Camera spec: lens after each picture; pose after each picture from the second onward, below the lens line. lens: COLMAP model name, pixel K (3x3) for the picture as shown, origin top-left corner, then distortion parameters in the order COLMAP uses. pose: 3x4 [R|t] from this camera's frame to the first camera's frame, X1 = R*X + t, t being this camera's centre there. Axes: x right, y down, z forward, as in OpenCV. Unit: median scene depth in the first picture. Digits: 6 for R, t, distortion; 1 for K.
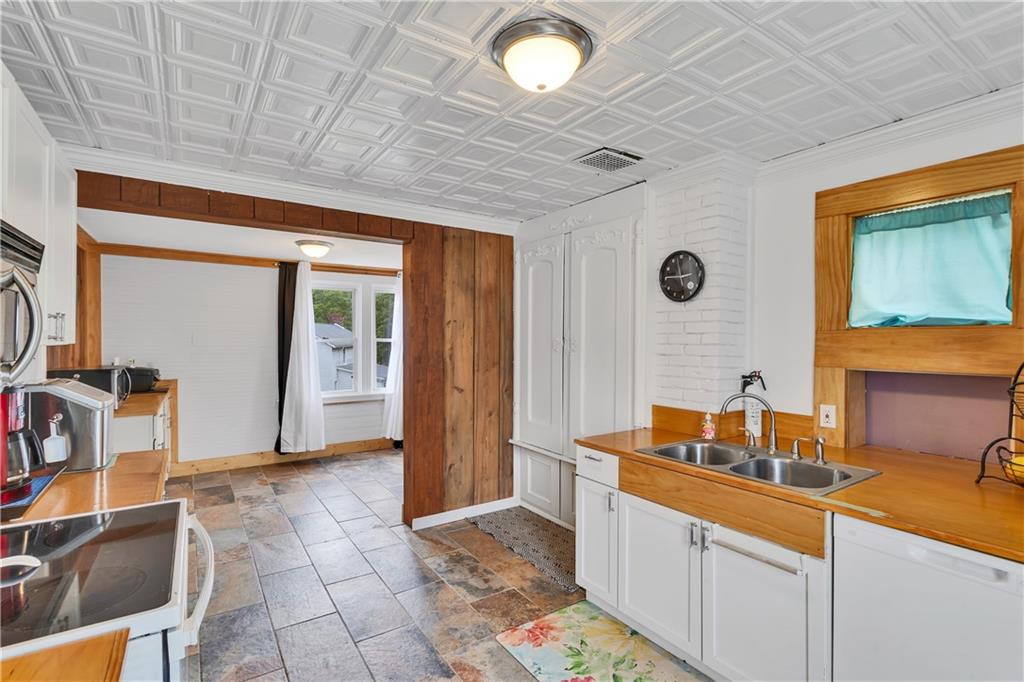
lens RADIAL K [[485.9, 0, 512.3], [0, 485.9, 339.1], [0, 0, 1]] dist [0.002584, 0.000602]
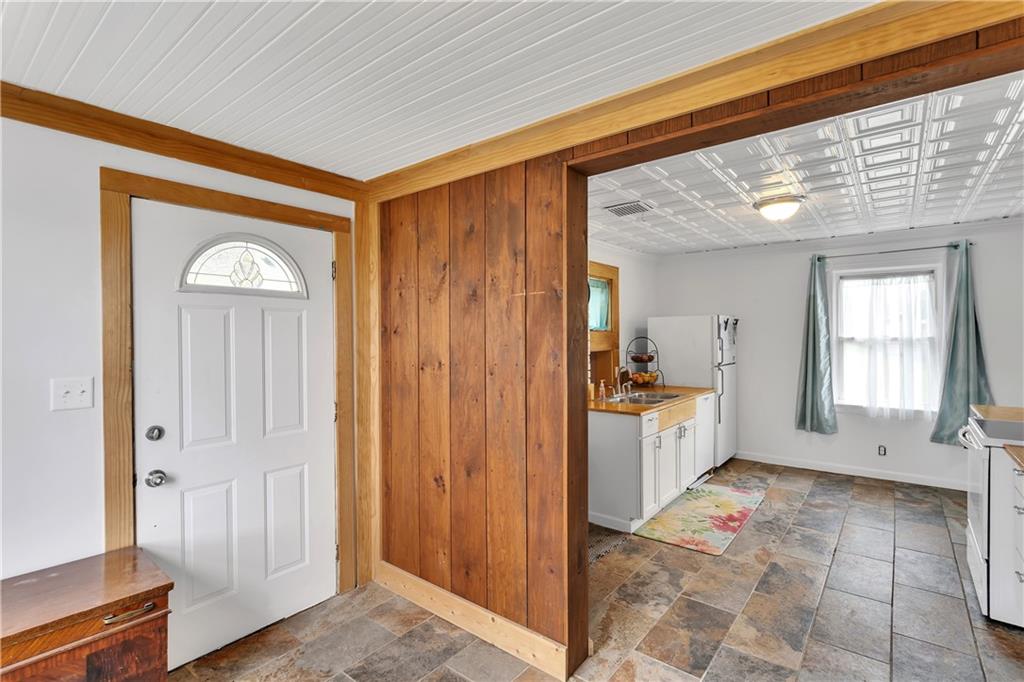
lens RADIAL K [[485.9, 0, 509.9], [0, 485.9, 338.6], [0, 0, 1]] dist [0.002584, 0.000602]
pose [[-0.301891, -0.004574, 0.953332, -0.996383], [0.006450, 0.999956, 0.006840, -0.000474], [-0.953321, 0.008214, -0.301848, 1.706632]]
